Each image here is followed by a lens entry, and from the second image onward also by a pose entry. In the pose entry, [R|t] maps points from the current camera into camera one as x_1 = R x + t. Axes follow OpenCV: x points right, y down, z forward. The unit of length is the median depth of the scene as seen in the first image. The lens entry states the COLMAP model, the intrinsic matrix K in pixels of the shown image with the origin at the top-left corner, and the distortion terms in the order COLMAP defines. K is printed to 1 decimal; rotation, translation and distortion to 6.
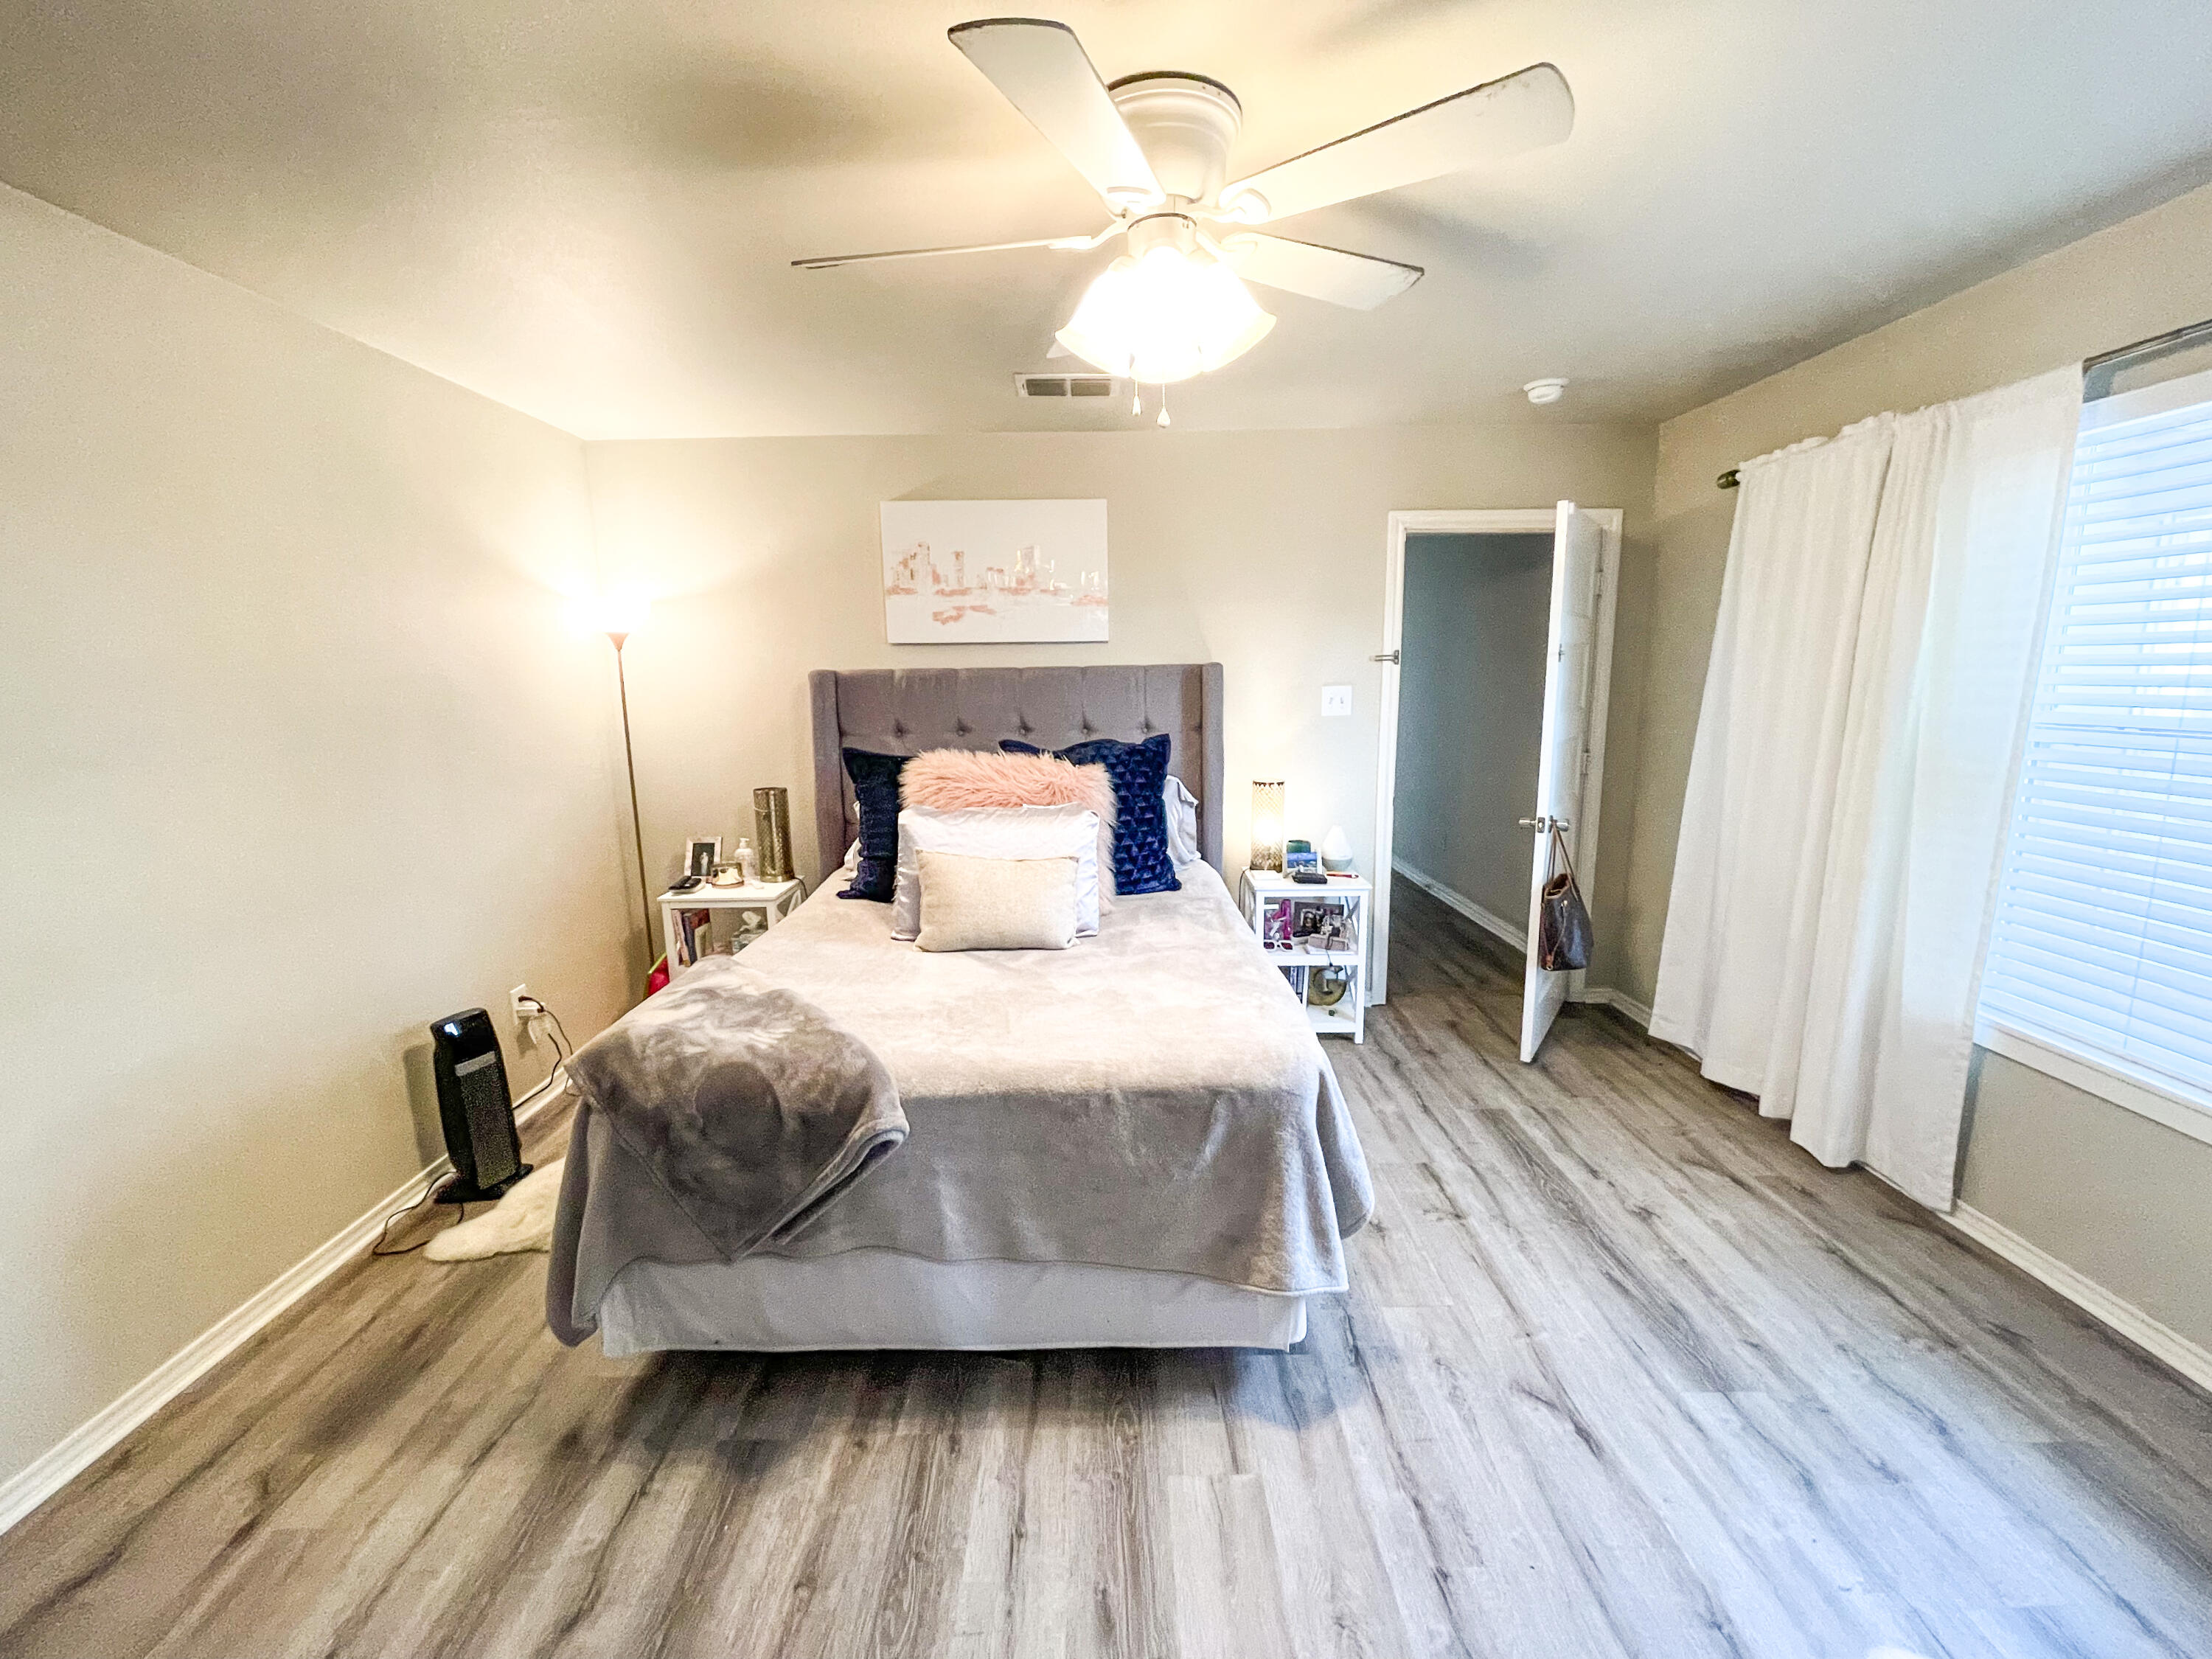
lens RADIAL K [[895.5, 0, 1106.3], [0, 895.5, 831.0], [0, 0, 1]] dist [-0.002758, 0.000322]
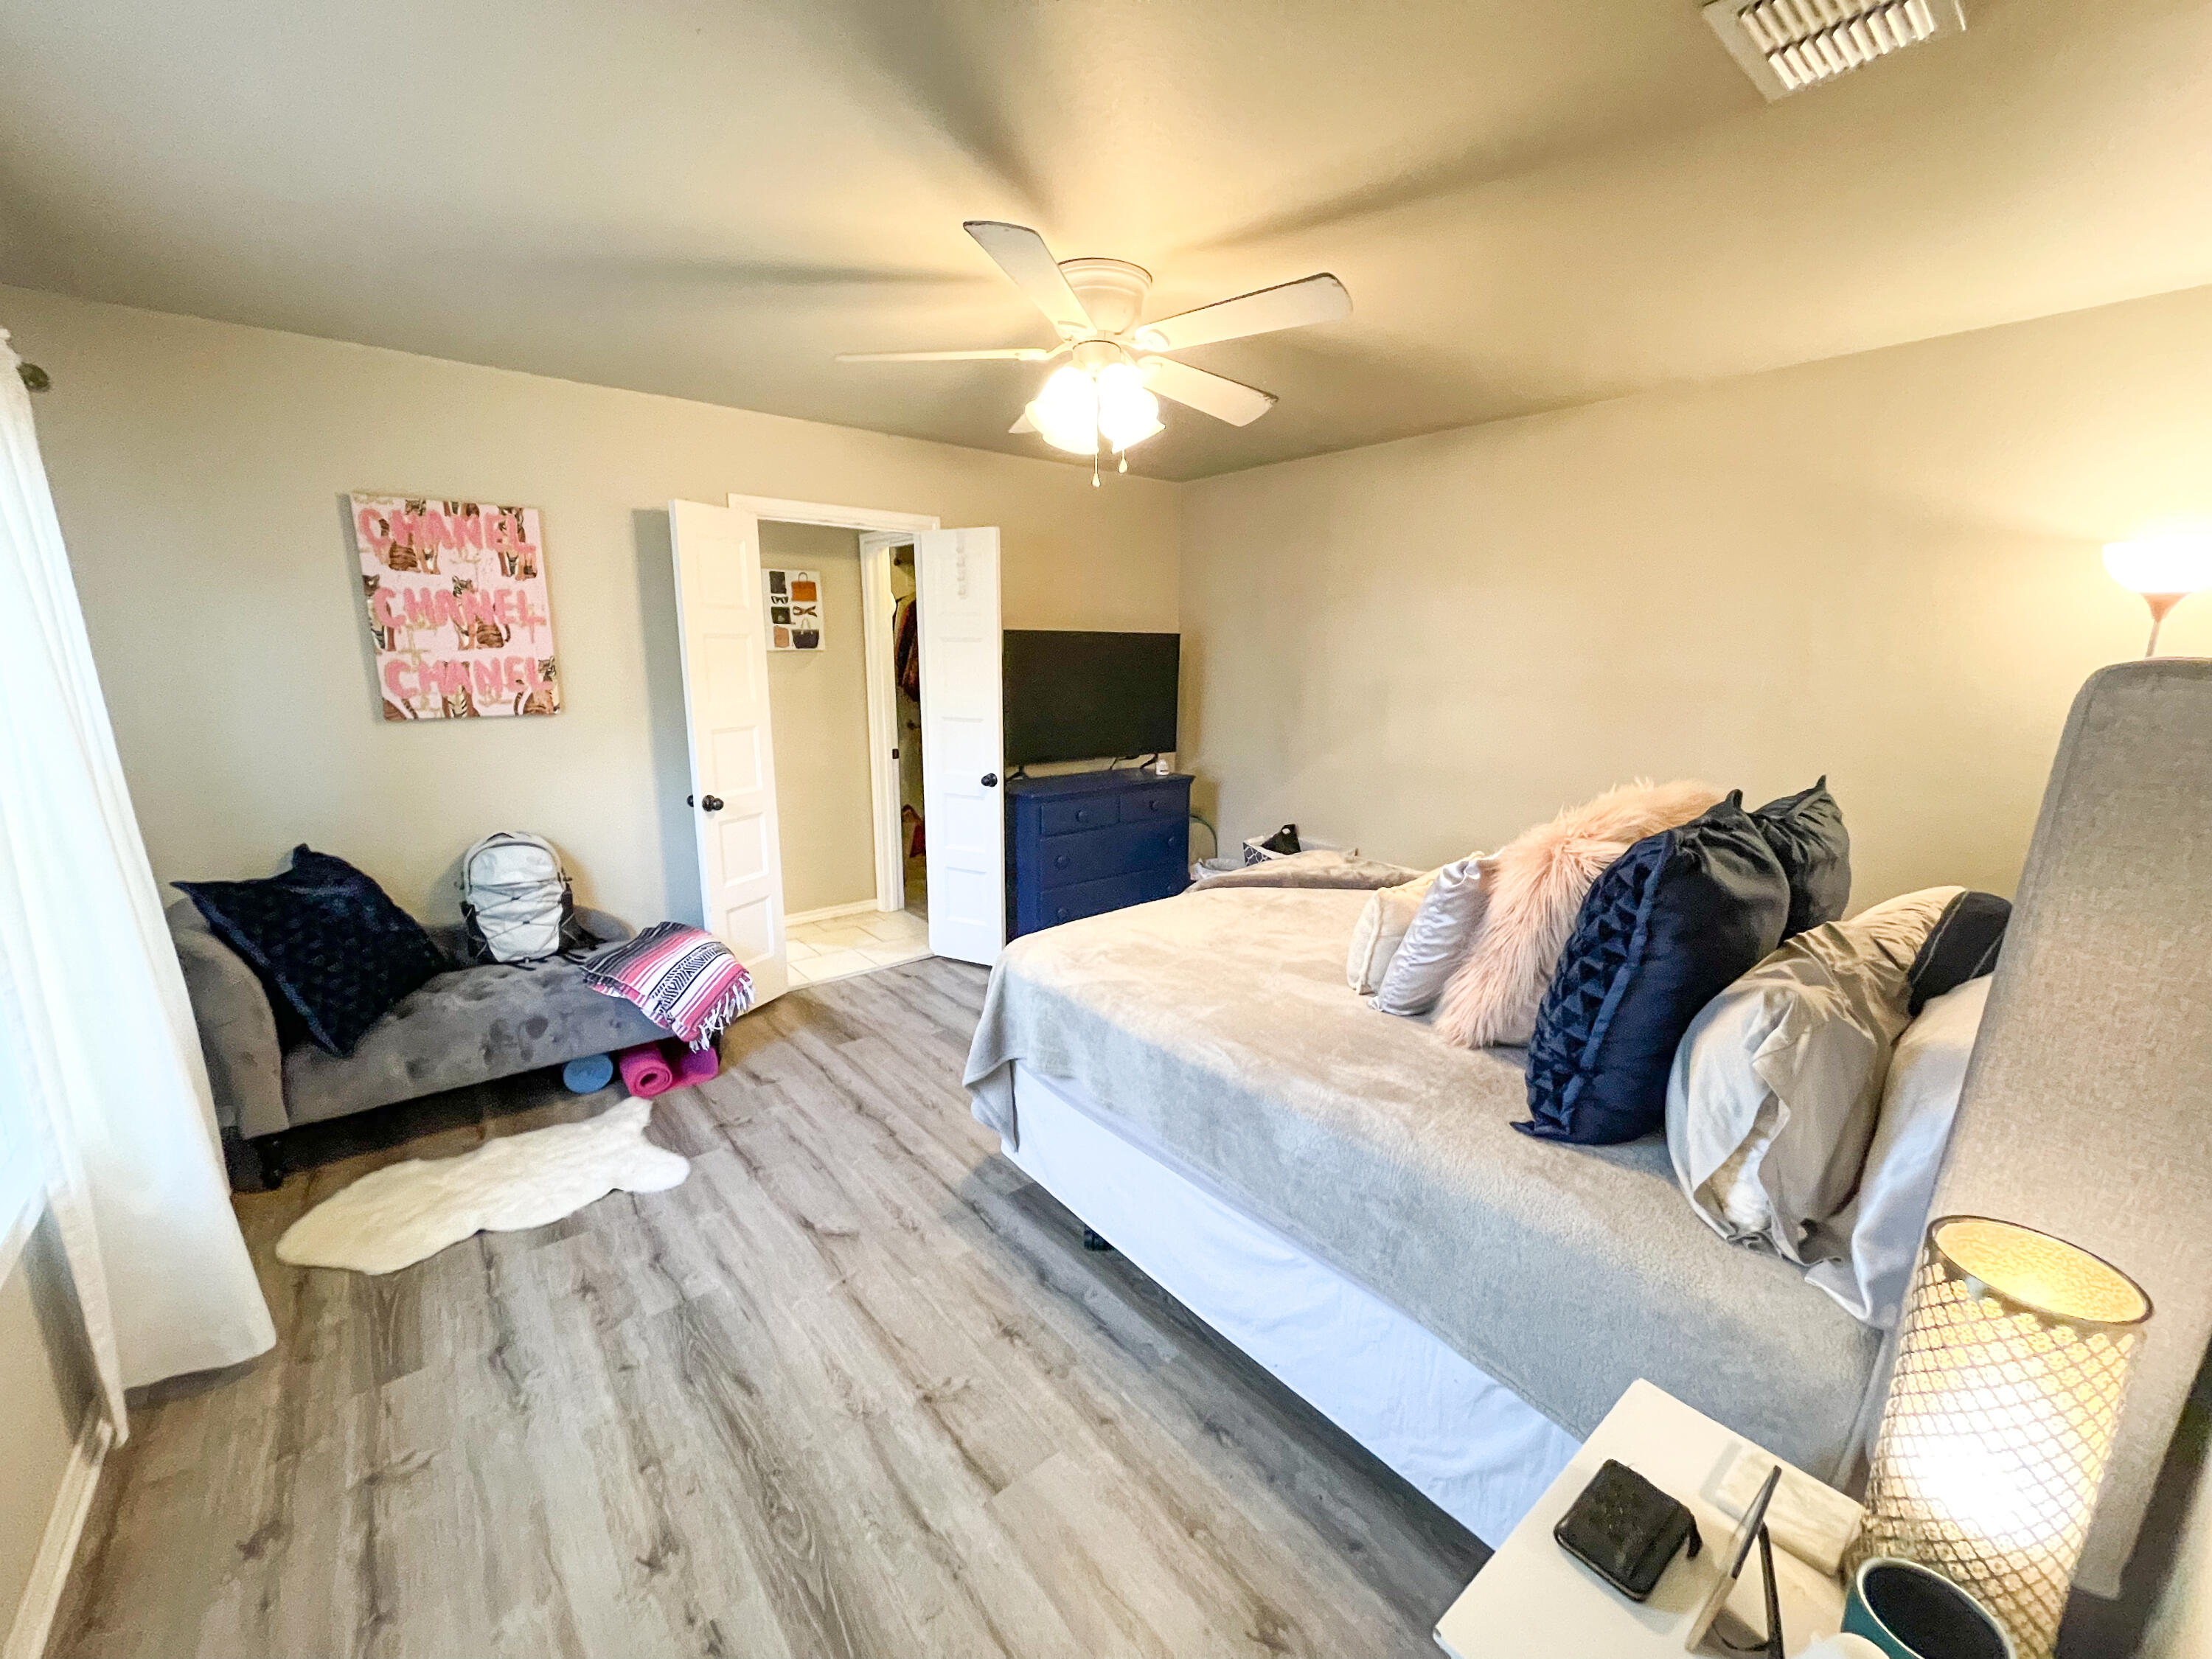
lens RADIAL K [[895.5, 0, 1101.7], [0, 895.5, 828.4], [0, 0, 1]] dist [-0.002758, 0.000322]
pose [[-0.774193, 0.140449, -0.617171, 0.785052], [-0.100740, 0.935299, 0.339217, -0.335346], [0.624882, 0.324793, -0.709952, 1.704819]]
